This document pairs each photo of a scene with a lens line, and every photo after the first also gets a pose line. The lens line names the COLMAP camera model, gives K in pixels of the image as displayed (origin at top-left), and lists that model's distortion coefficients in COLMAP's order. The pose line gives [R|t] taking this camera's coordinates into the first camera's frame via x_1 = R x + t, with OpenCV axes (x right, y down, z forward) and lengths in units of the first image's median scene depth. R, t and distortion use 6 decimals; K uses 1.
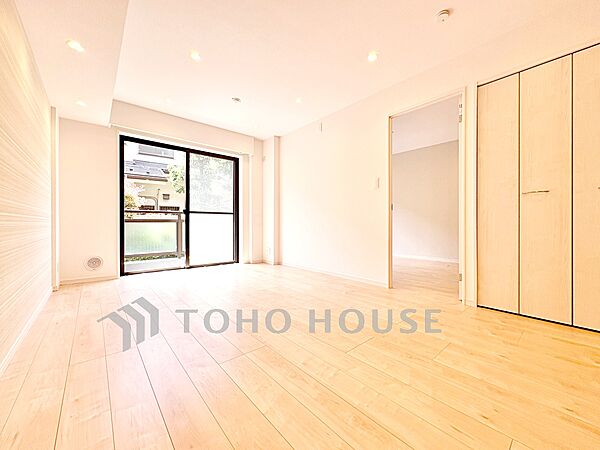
lens RADIAL K [[238.6, 0, 298.0], [0, 238.6, 221.6], [0, 0, 1]] dist [0.000545, 0.001056]
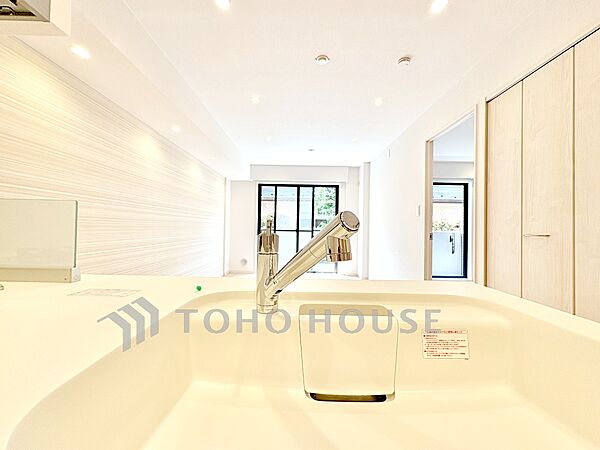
lens RADIAL K [[238.6, 0, 302.0], [0, 238.6, 228.9], [0, 0, 1]] dist [0.000545, 0.001056]
pose [[0.761862, 0.015828, -0.647545, 0.653575], [-0.010822, 0.999873, 0.011707, -0.103922], [0.647648, -0.001911, 0.761937, -0.041399]]
